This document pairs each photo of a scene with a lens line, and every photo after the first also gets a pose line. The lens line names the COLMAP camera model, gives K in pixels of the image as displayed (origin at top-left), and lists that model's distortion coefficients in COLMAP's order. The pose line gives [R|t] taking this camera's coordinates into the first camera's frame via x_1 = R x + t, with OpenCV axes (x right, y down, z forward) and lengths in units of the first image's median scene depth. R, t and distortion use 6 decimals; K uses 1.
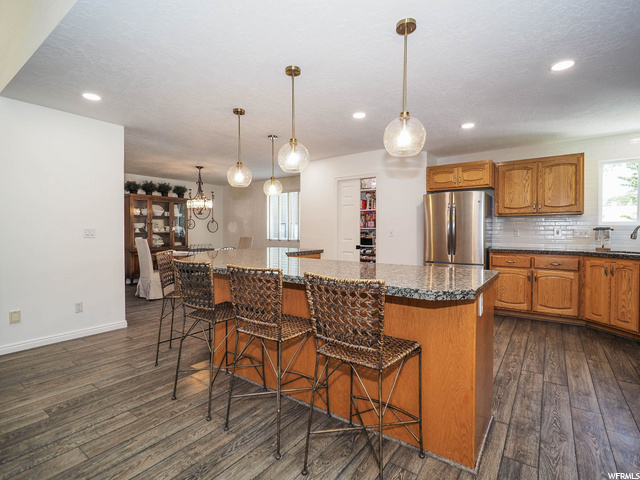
lens RADIAL K [[317.5, 0, 320.8], [0, 317.5, 237.6], [0, 0, 1]] dist [0.006607, 0.000879]
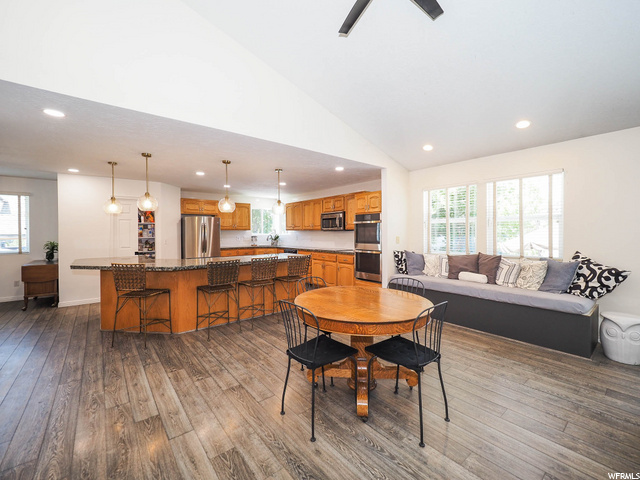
lens RADIAL K [[268.5, 0, 321.6], [0, 268.5, 236.6], [0, 0, 1]] dist [0.020519, -0.000205]
pose [[0.249215, -0.012607, 0.968366, -1.343987], [0.022843, 0.999714, 0.007136, -0.047876], [-0.968179, 0.020342, 0.249432, 0.013830]]
